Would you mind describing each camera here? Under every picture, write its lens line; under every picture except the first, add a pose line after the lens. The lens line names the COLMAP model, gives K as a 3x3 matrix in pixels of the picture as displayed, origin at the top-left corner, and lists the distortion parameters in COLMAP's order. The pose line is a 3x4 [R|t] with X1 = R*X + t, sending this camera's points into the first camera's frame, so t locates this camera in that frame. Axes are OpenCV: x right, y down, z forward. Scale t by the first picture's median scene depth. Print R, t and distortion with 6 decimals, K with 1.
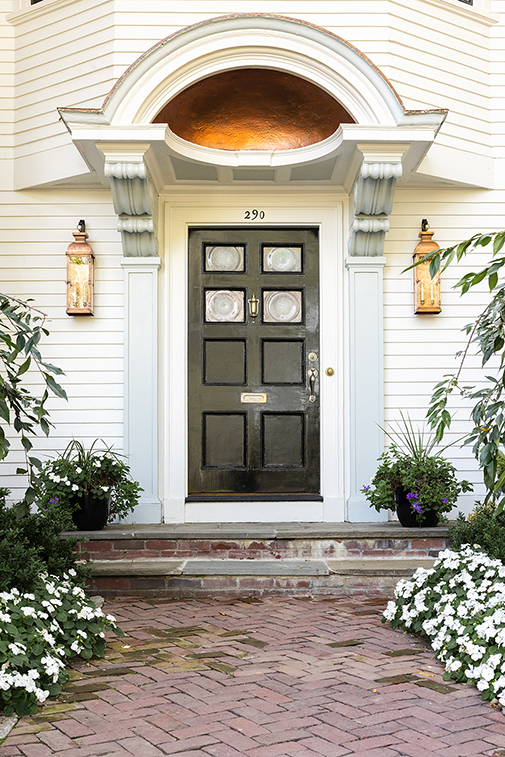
lens RADIAL K [[1396.7, 0, 252.5], [0, 1396.7, 378.5], [0, 0, 1]] dist [-0.008389, -0.021712]
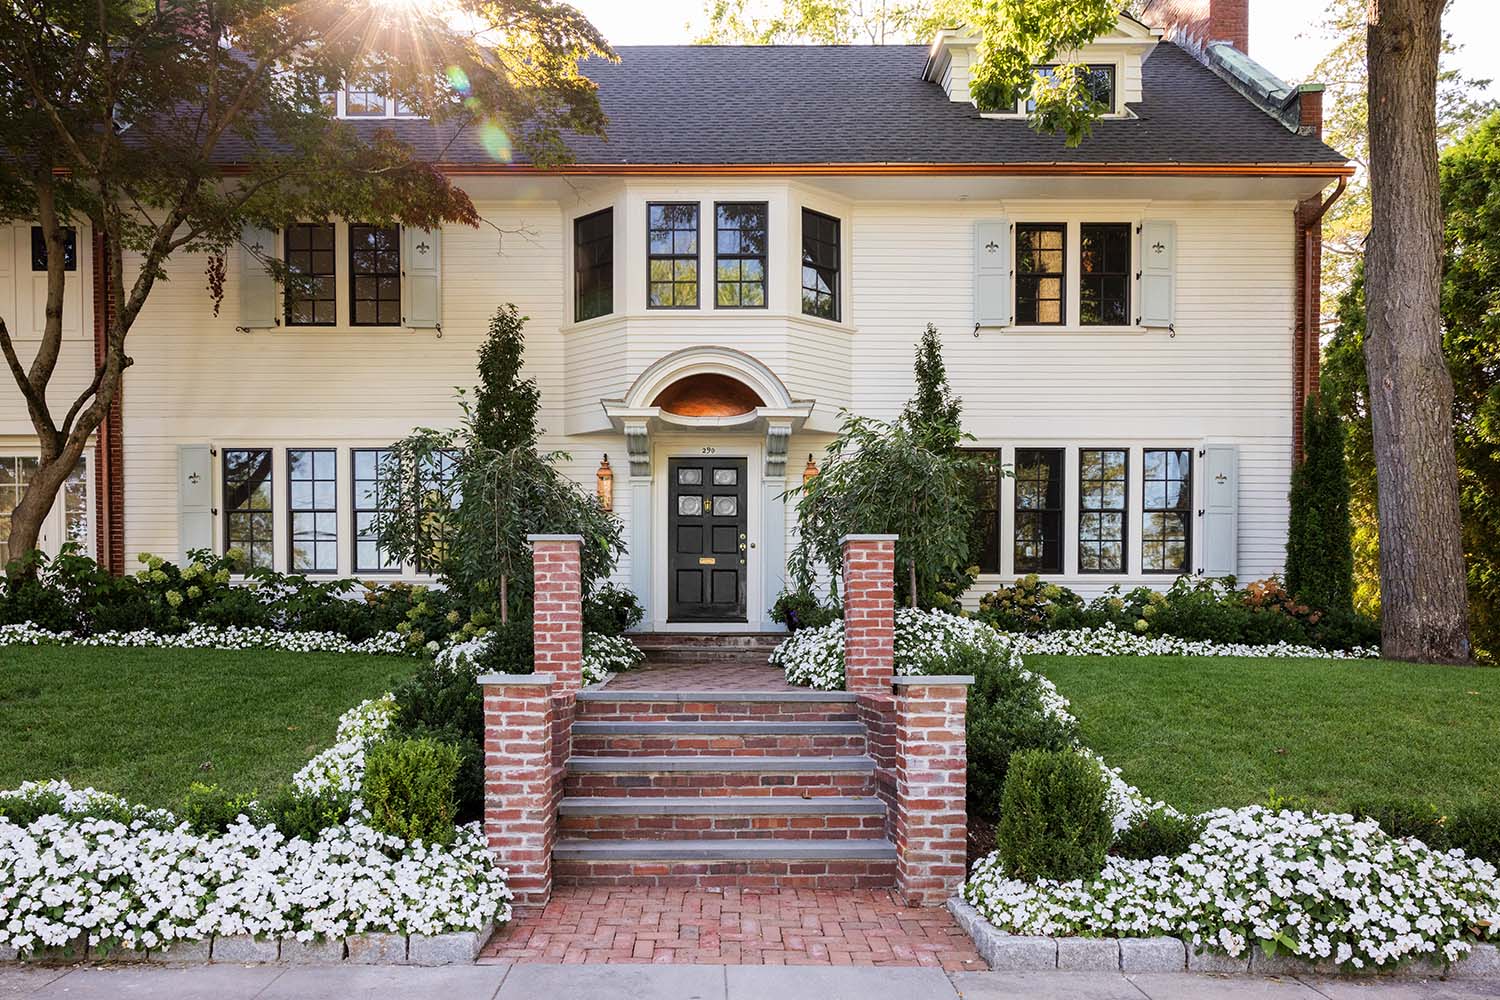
lens RADIAL K [[2767.5, 0, 750.0], [0, 2767.5, 500.0], [0, 0, 1]] dist [-0.008389, -0.021712]
pose [[0.999890, 0.005424, 0.013815, 0.006003], [-0.005120, 0.999746, -0.021926, 0.014123], [-0.013931, 0.021853, 0.999664, -2.368480]]
